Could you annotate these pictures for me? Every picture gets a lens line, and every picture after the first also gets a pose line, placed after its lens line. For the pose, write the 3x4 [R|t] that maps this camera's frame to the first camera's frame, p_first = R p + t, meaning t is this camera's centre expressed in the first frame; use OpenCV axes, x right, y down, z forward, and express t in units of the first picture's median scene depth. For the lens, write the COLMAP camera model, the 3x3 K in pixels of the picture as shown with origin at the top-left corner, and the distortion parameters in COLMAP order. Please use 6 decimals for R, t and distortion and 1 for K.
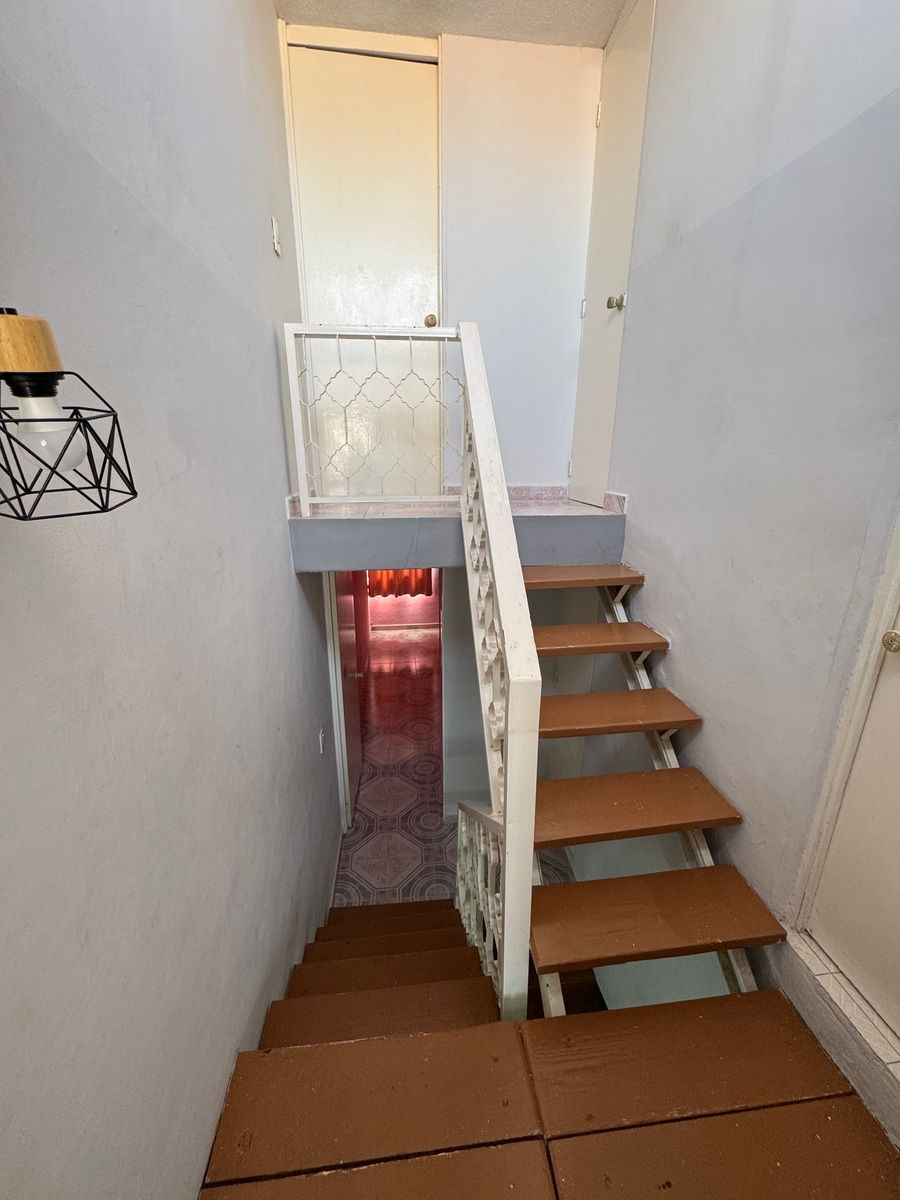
lens RADIAL K [[484.0, 0, 450.0], [0, 484.0, 600.0], [0, 0, 1]] dist [-0.000326, 0.000209]
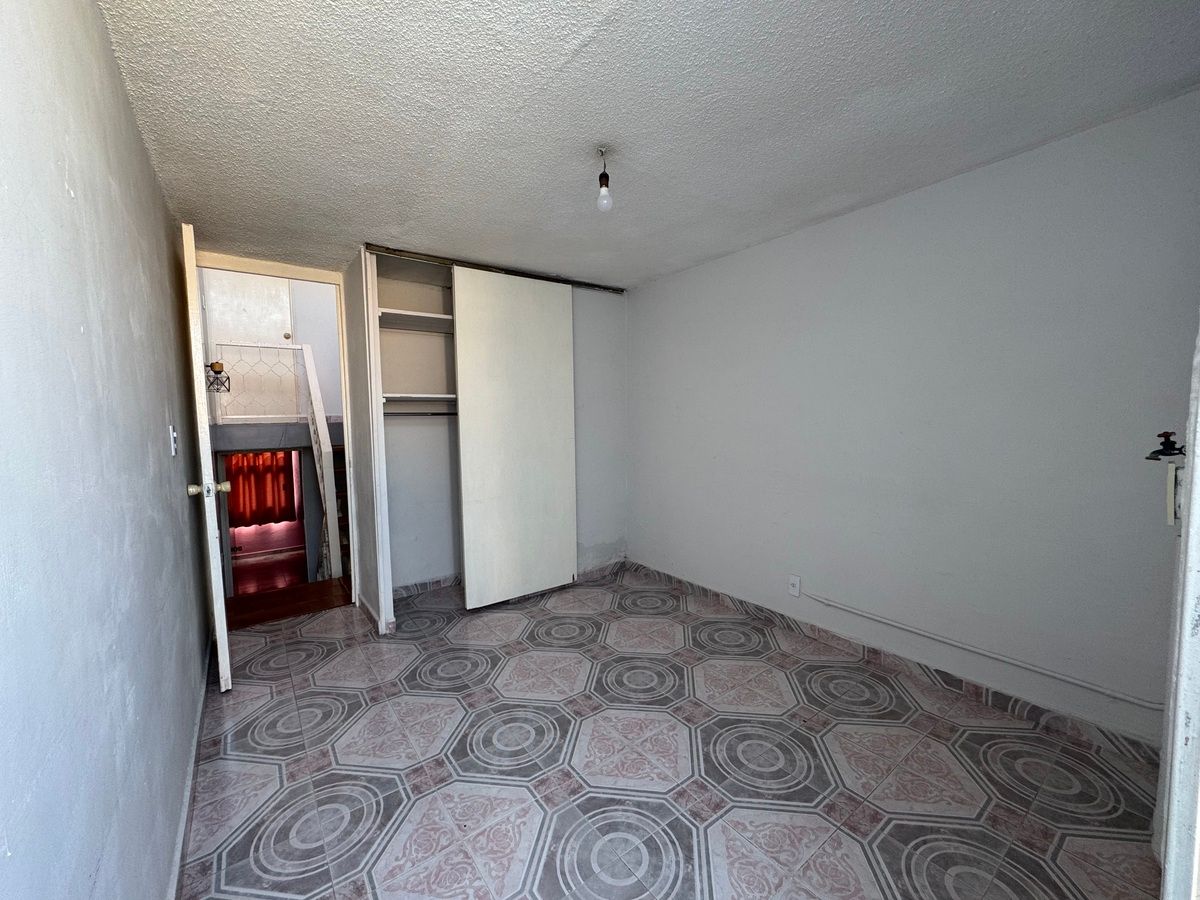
lens RADIAL K [[484.0, 0, 607.4], [0, 484.0, 447.8], [0, 0, 1]] dist [-0.000326, 0.000209]
pose [[0.855673, -0.048495, 0.515240, 0.015027], [0.169413, 0.966991, -0.190334, 0.181178], [-0.489002, 0.250152, 0.835644, -0.456362]]
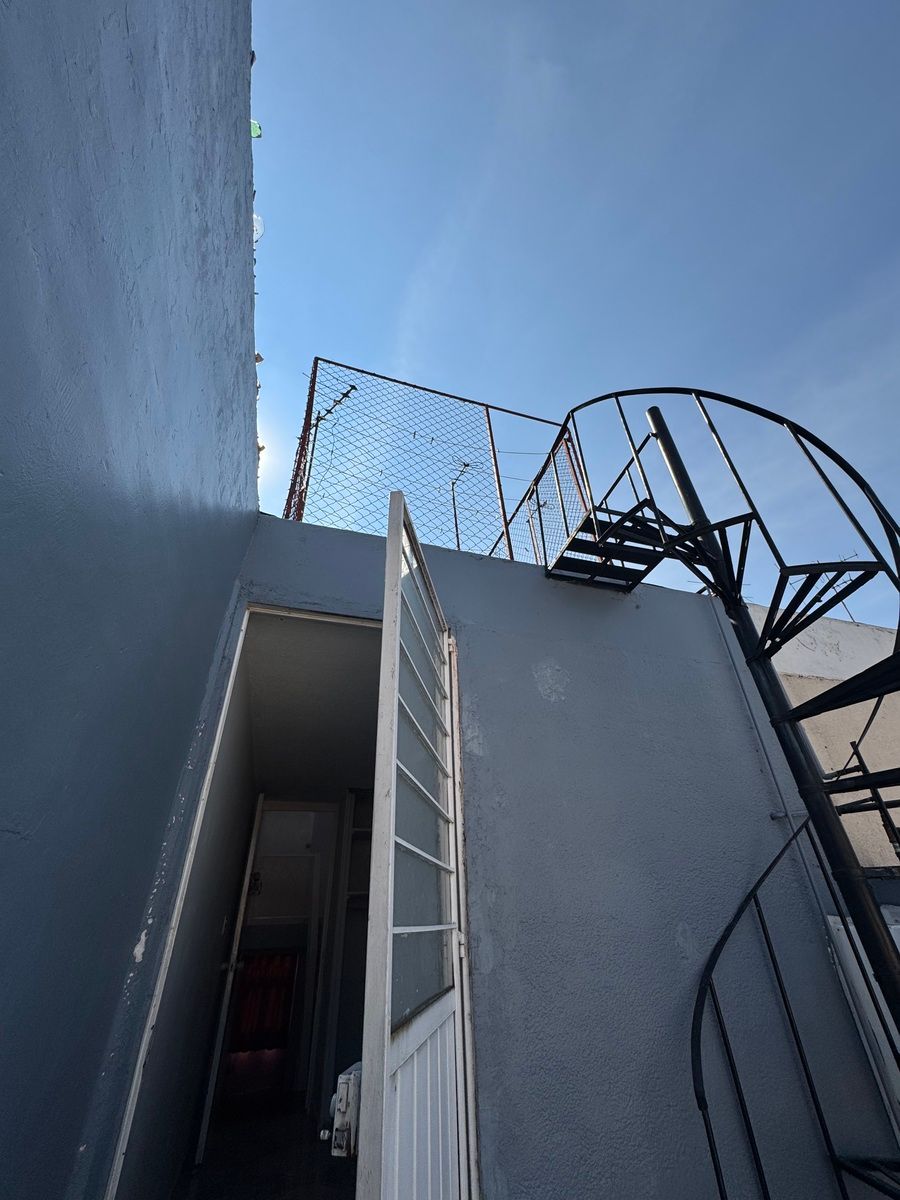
lens RADIAL K [[484.0, 0, 450.0], [0, 484.0, 600.0], [0, 0, 1]] dist [-0.000326, 0.000209]
pose [[0.980066, 0.087618, 0.178305, 0.049731], [0.085770, 0.622942, -0.777552, 0.269660], [-0.179202, 0.777346, 0.603009, -0.676391]]
